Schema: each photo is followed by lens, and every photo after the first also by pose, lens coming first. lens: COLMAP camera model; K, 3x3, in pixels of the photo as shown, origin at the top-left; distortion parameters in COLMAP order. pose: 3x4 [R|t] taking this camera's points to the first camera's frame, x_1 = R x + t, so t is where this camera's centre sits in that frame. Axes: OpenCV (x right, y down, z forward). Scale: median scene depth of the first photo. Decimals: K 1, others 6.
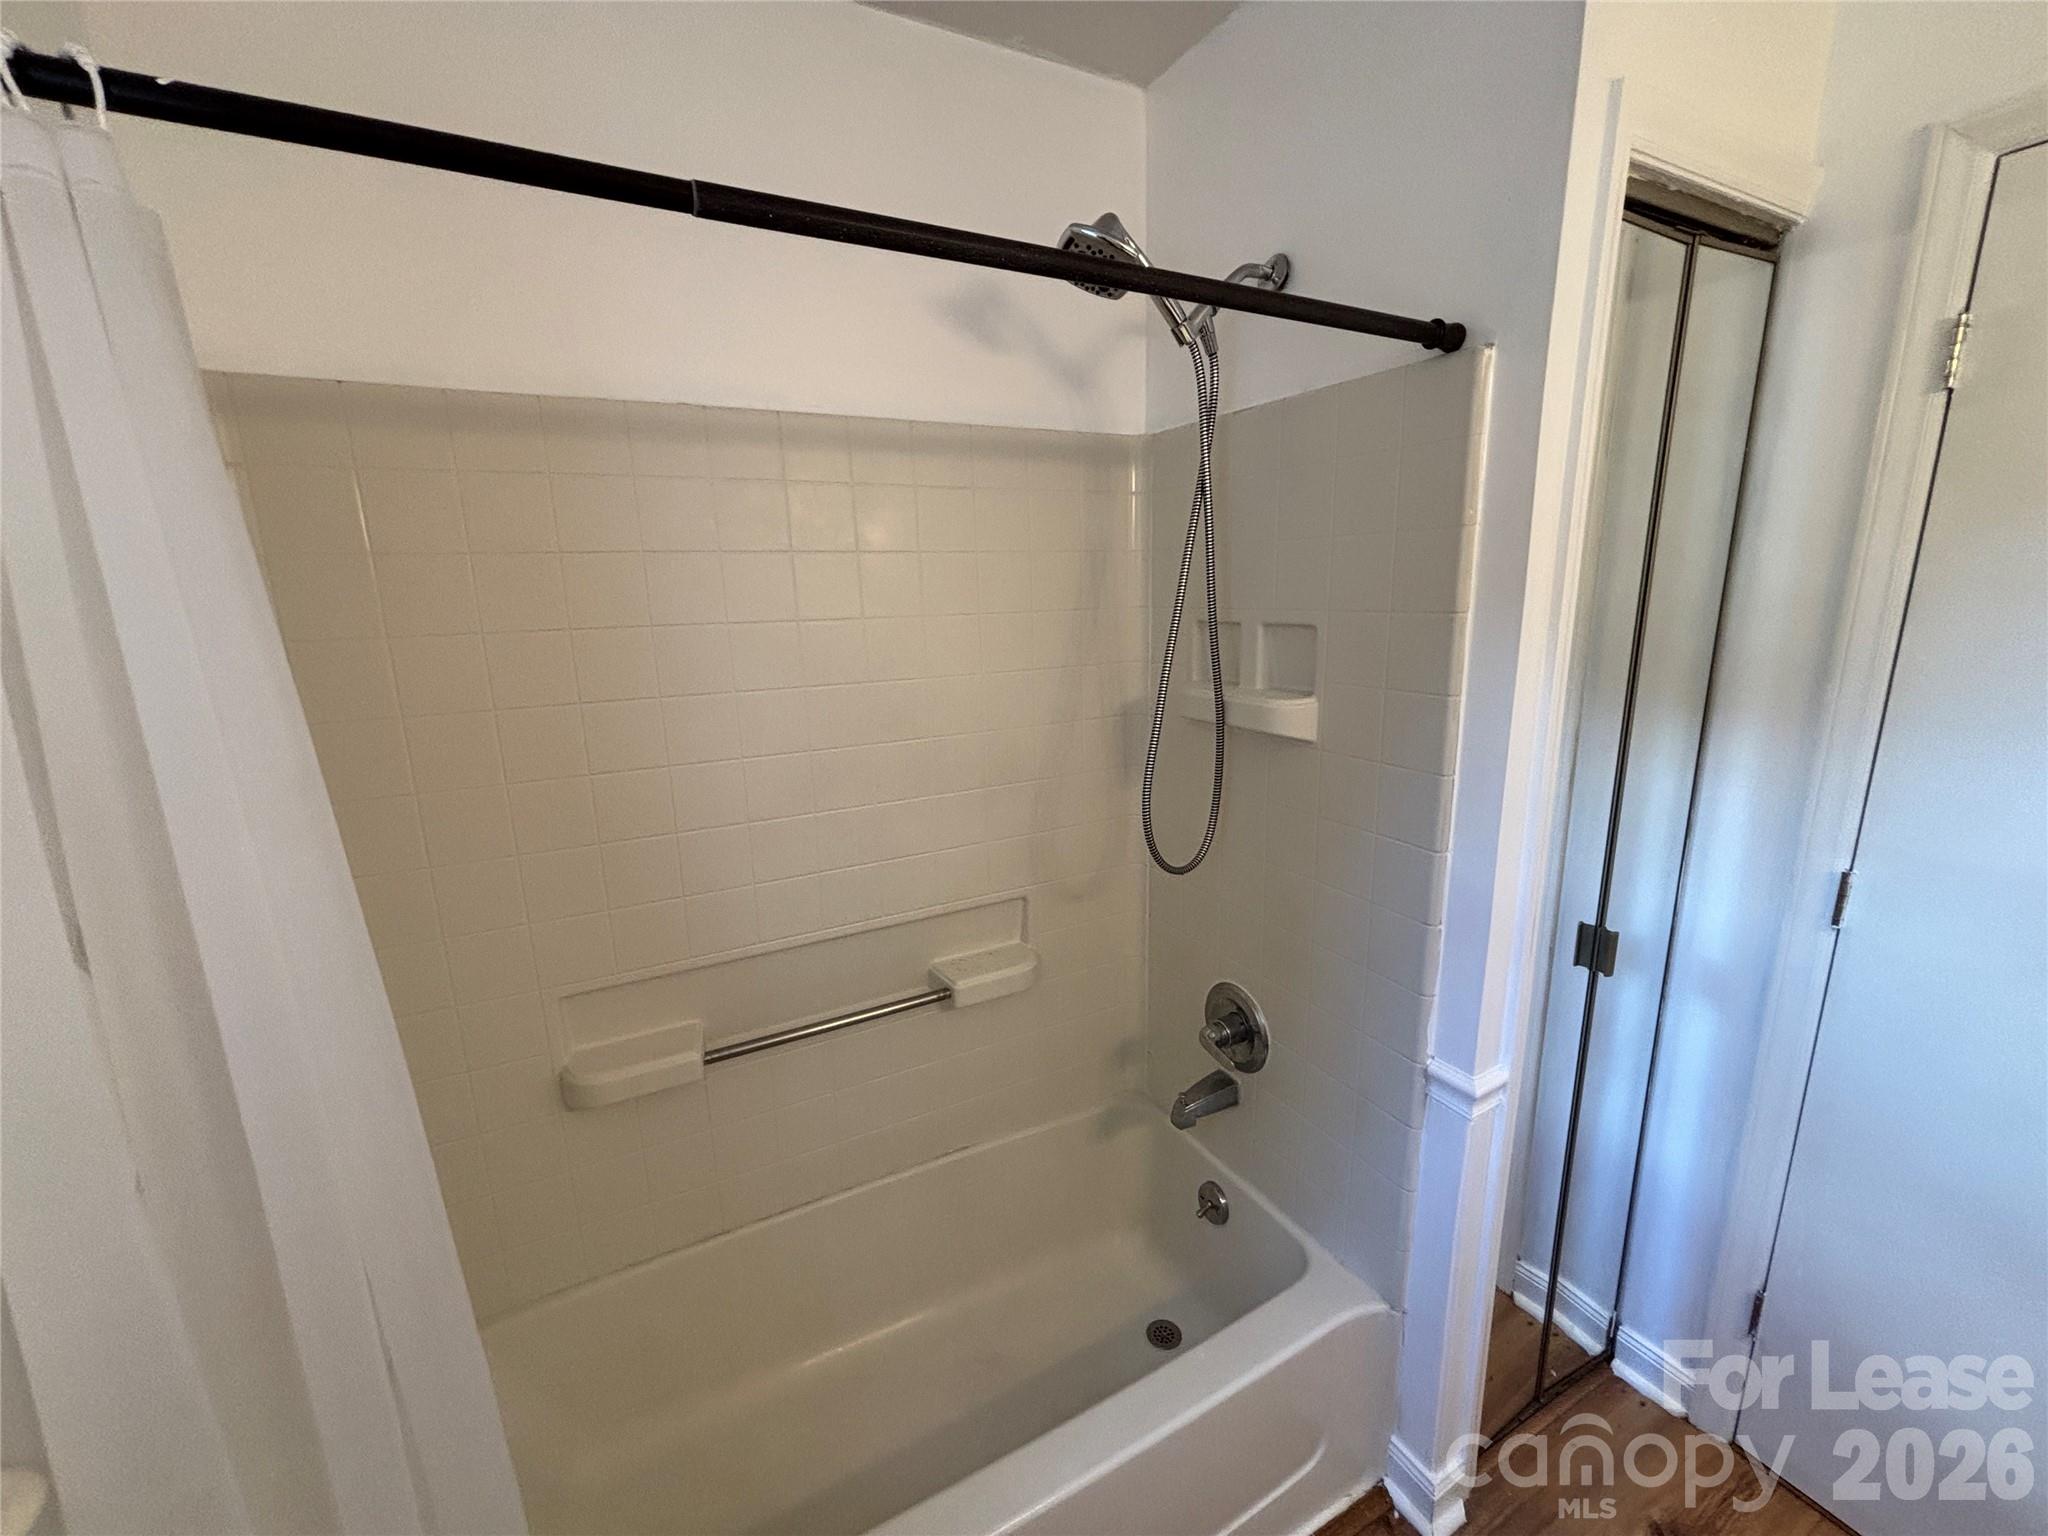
lens RADIAL K [[831.1, 0, 1024.3], [0, 831.1, 769.8], [0, 0, 1]] dist [0.001348, 0.000396]
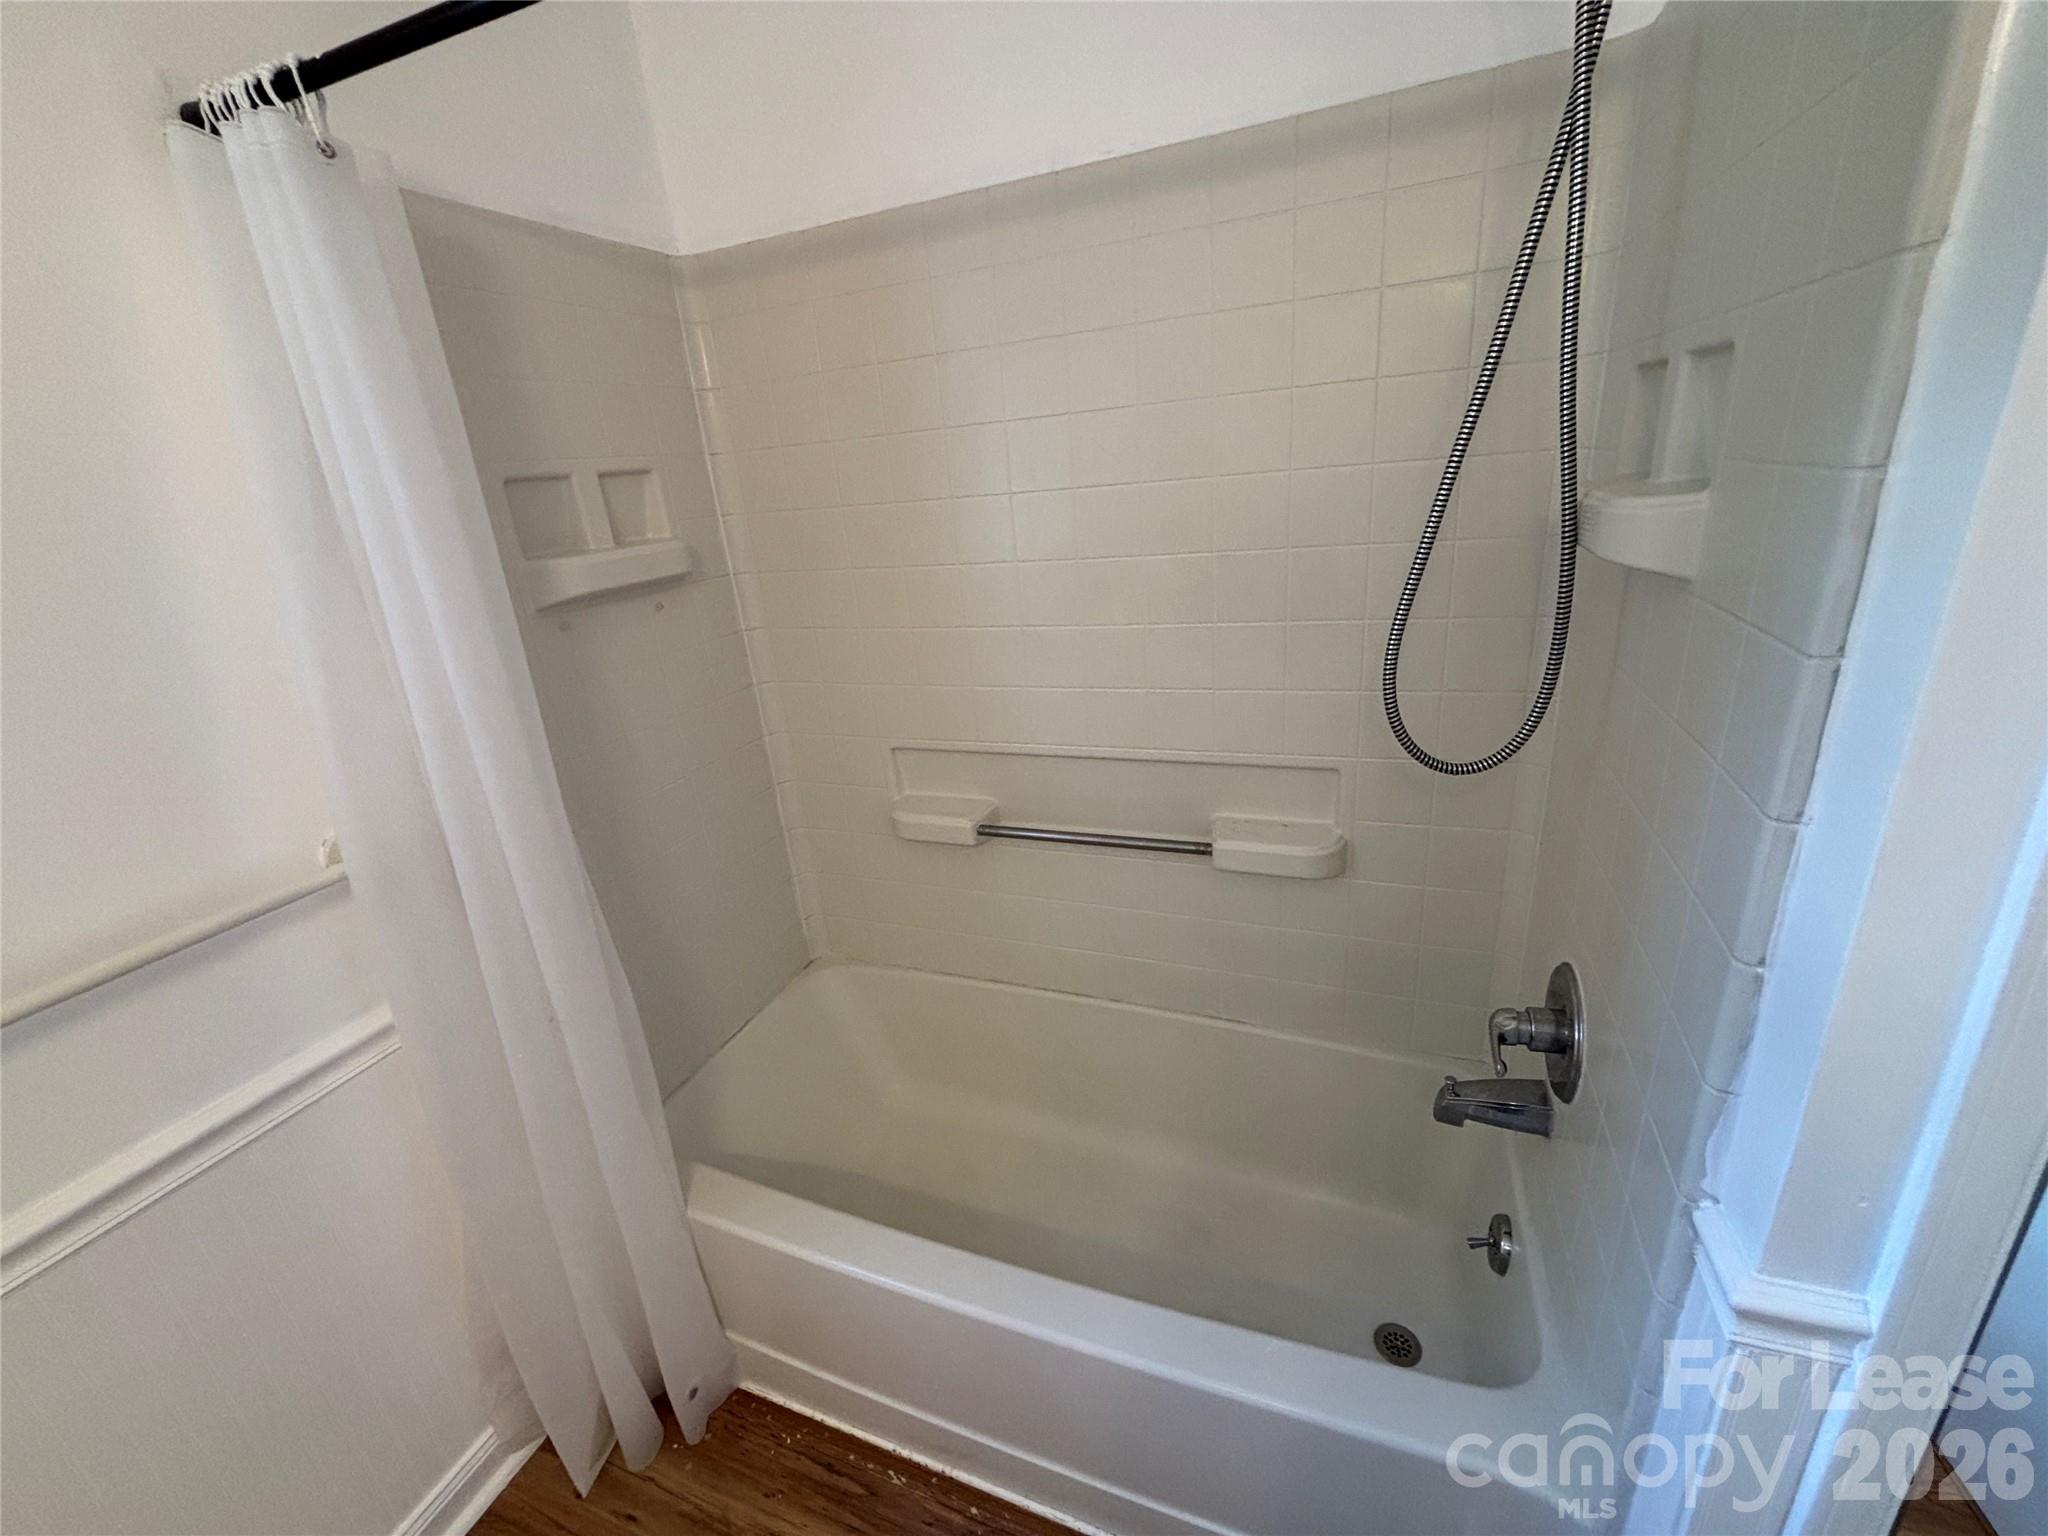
lens RADIAL K [[831.1, 0, 1024.3], [0, 831.1, 769.8], [0, 0, 1]] dist [0.001348, 0.000396]
pose [[0.655946, 0.224895, -0.720526, 0.428972], [-0.090017, 0.971077, 0.221149, 0.004895], [0.749421, -0.080202, 0.657218, 0.285213]]
